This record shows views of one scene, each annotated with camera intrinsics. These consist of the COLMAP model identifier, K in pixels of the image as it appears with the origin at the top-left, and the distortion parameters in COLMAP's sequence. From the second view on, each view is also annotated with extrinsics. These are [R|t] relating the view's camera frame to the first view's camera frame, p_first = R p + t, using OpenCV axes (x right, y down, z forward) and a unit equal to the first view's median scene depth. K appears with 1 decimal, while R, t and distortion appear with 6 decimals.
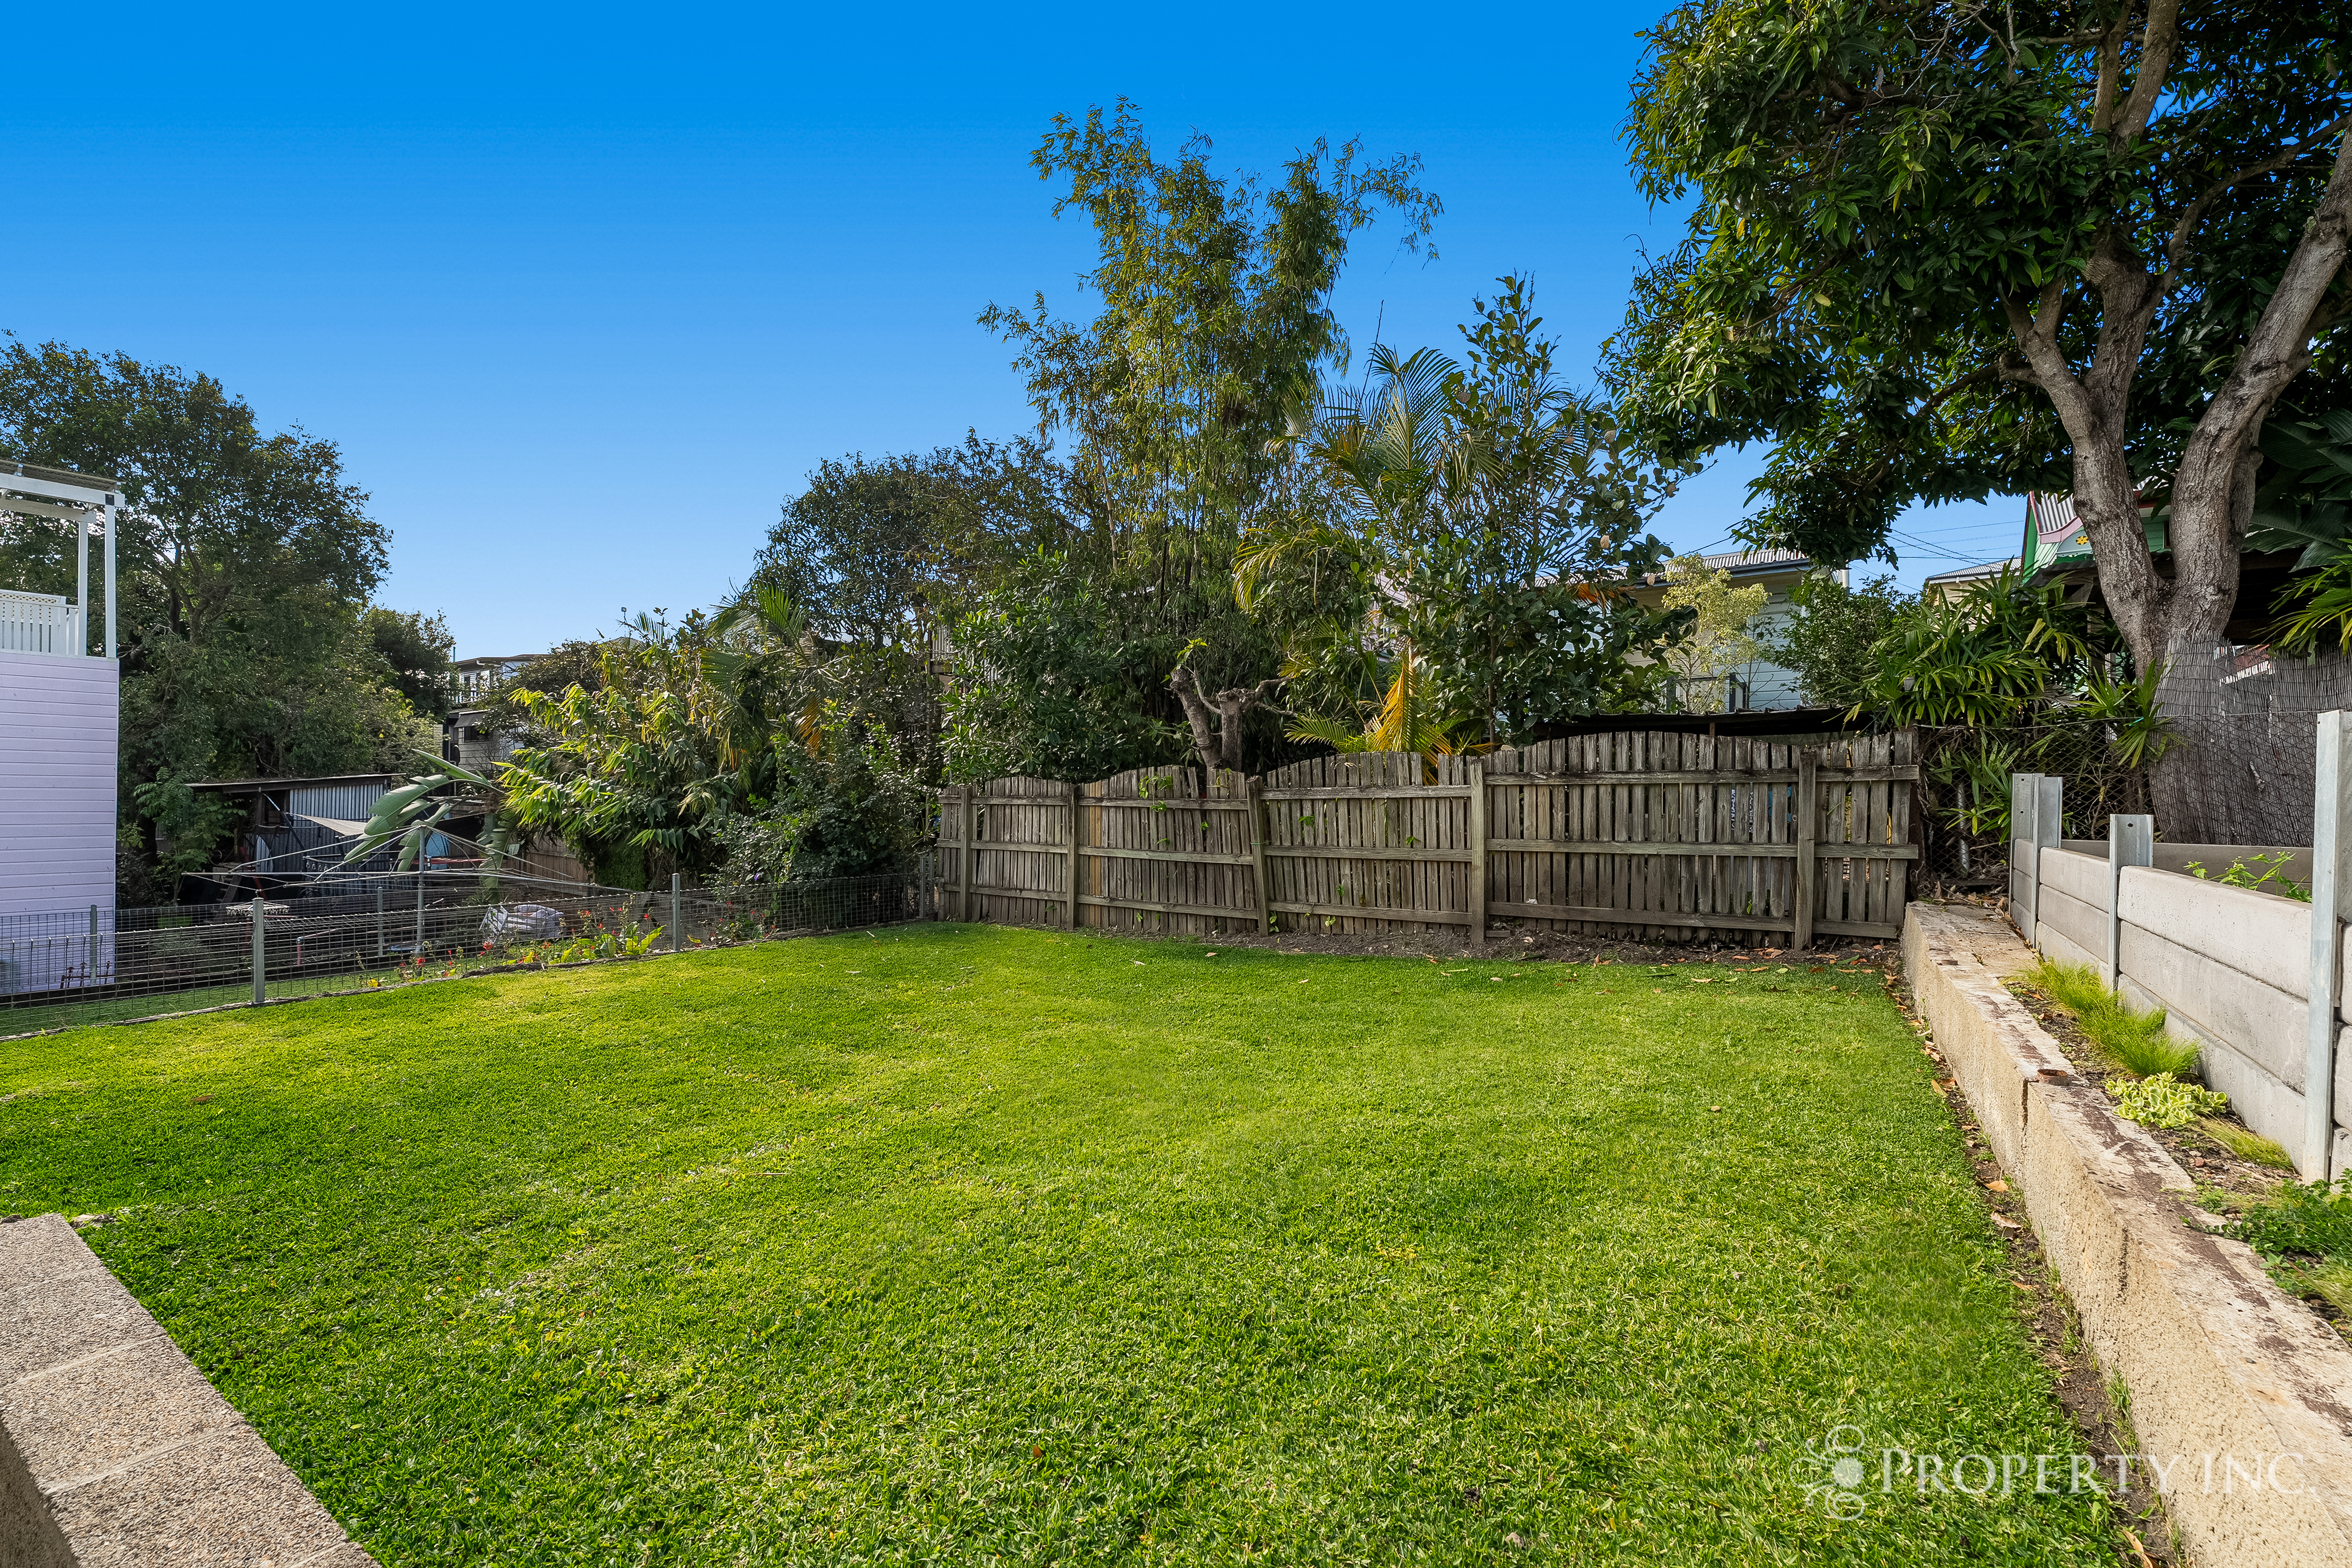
lens RADIAL K [[993.5, 0, 1176.0], [0, 993.5, 784.0], [0, 0, 1]] dist [-0.000013, -0.000213]
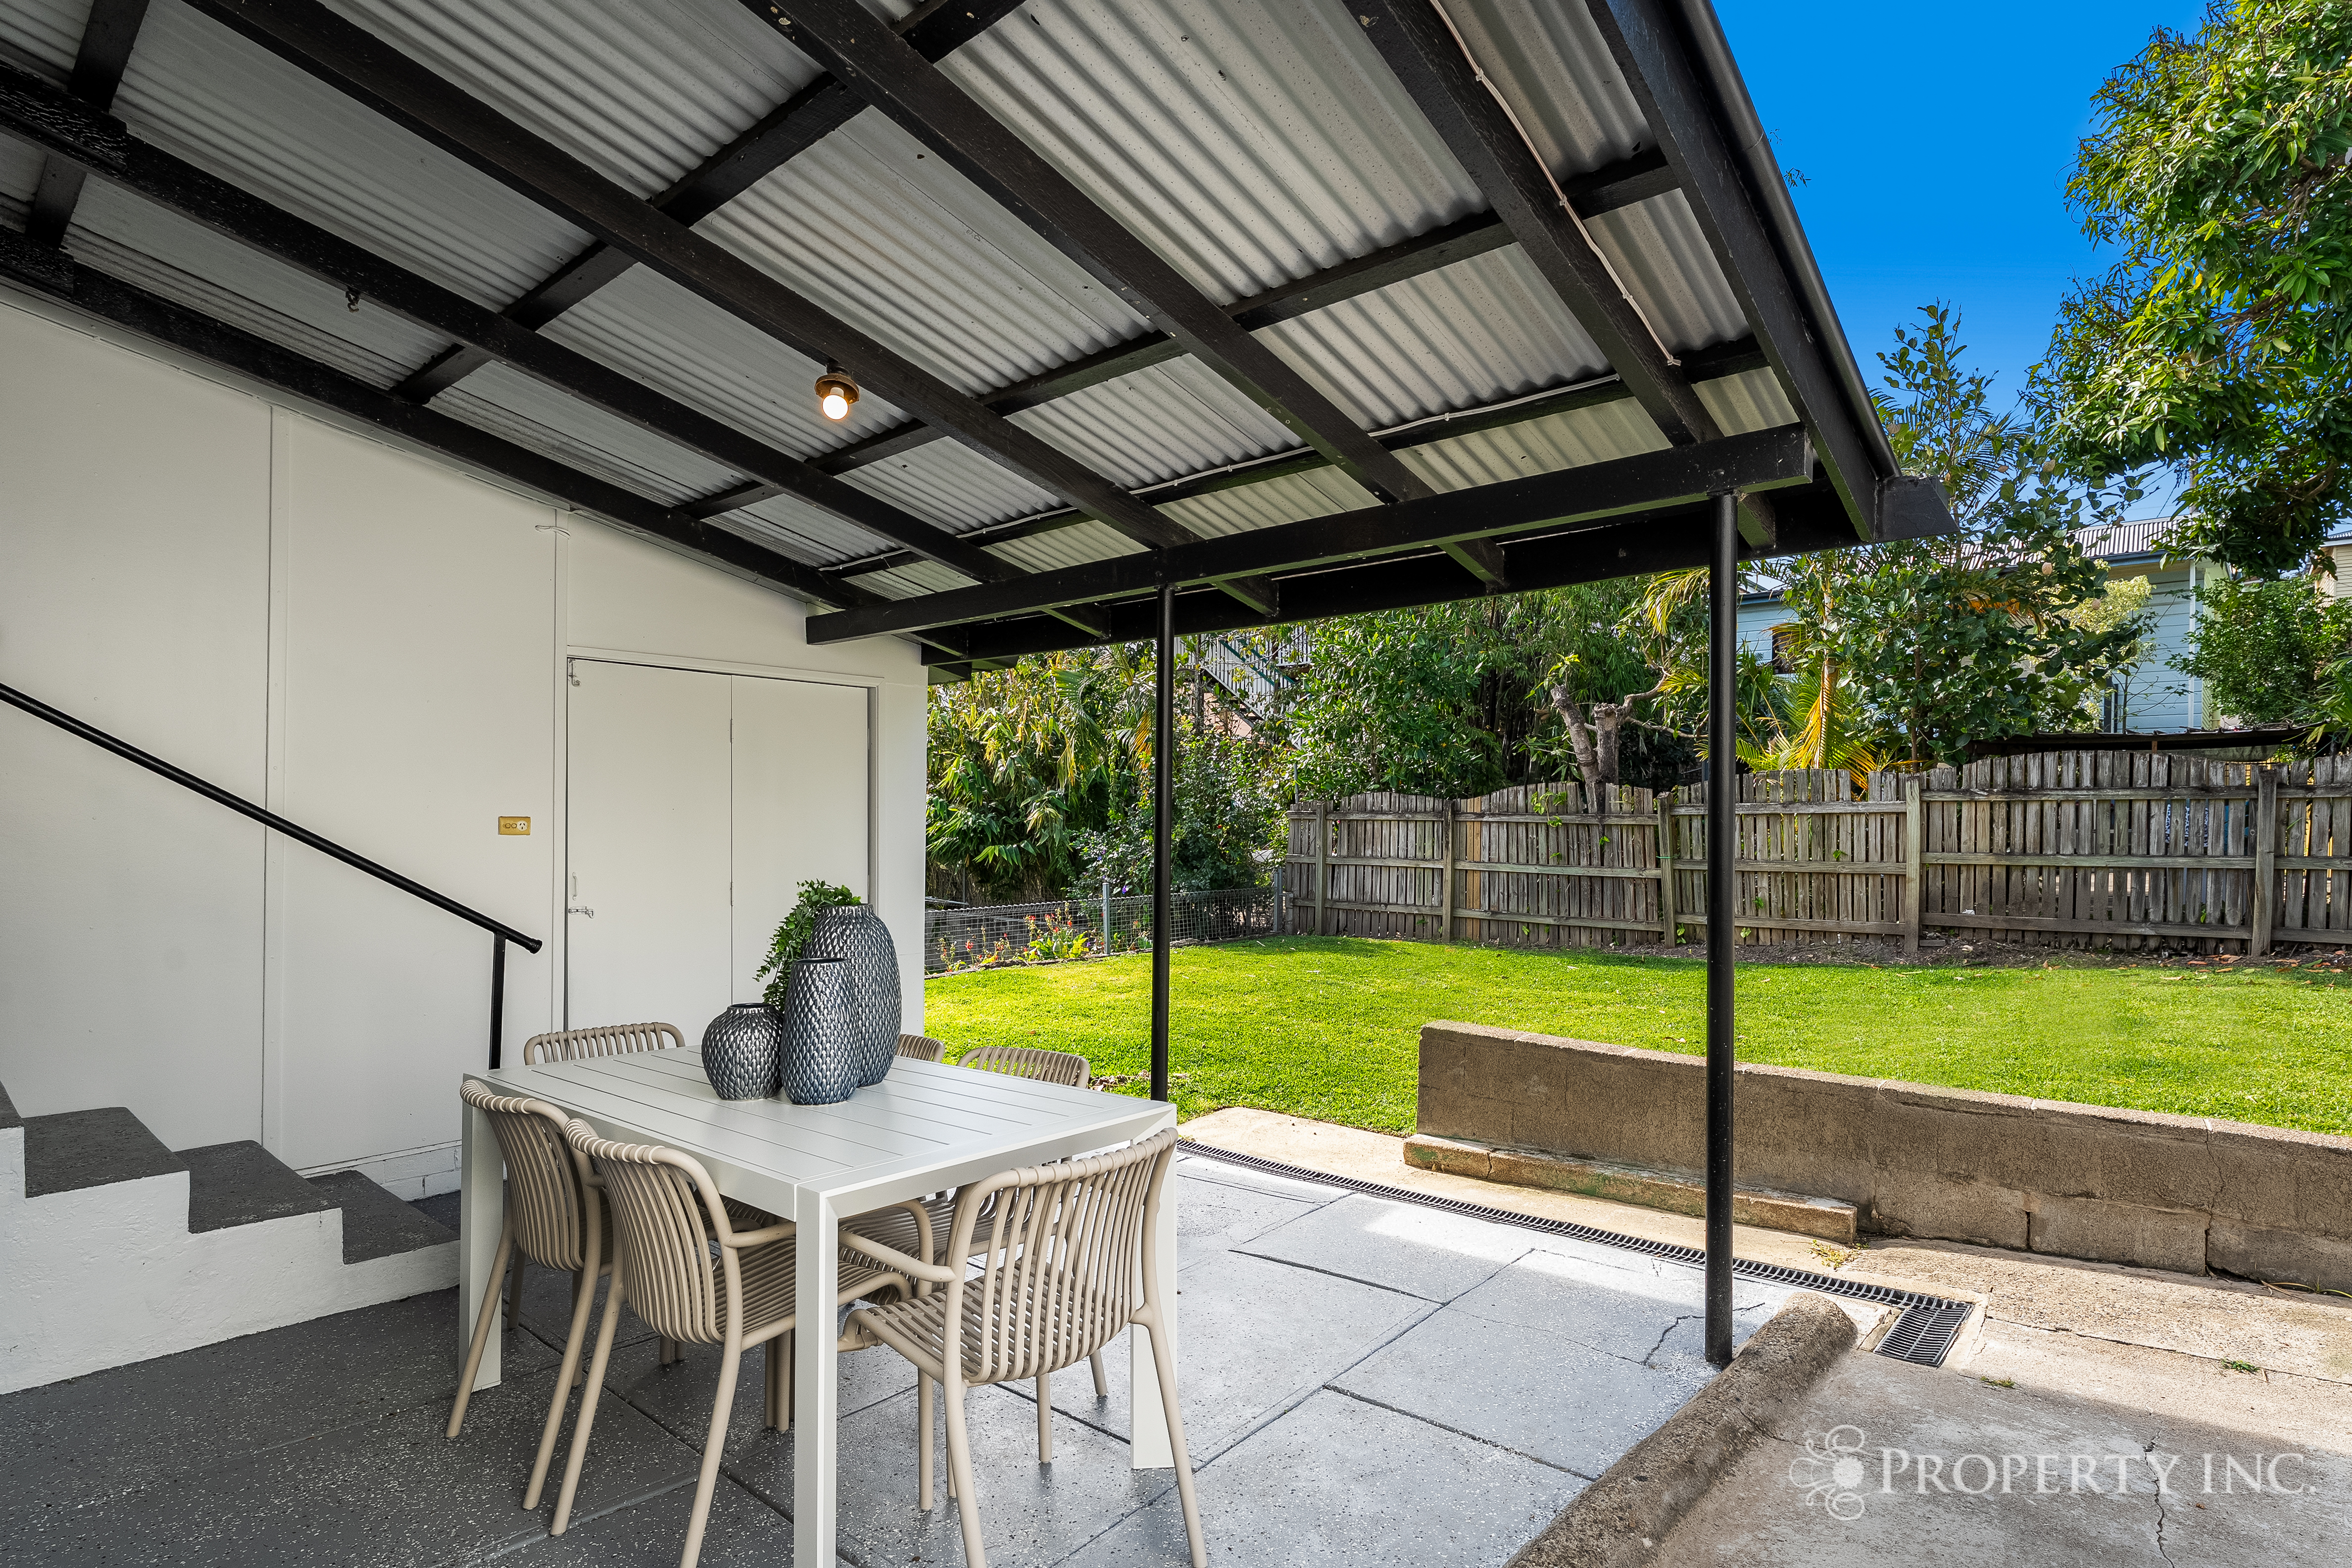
lens RADIAL K [[1221.6, 0, 1174.8], [0, 1221.6, 801.6], [0, 0, 1]] dist [-0.000554, 0.000107]
pose [[0.995340, 0.000246, -0.096427, -0.340331], [-0.000013, 0.999997, 0.002419, -0.001481], [0.096428, -0.002407, 0.995337, -0.351951]]
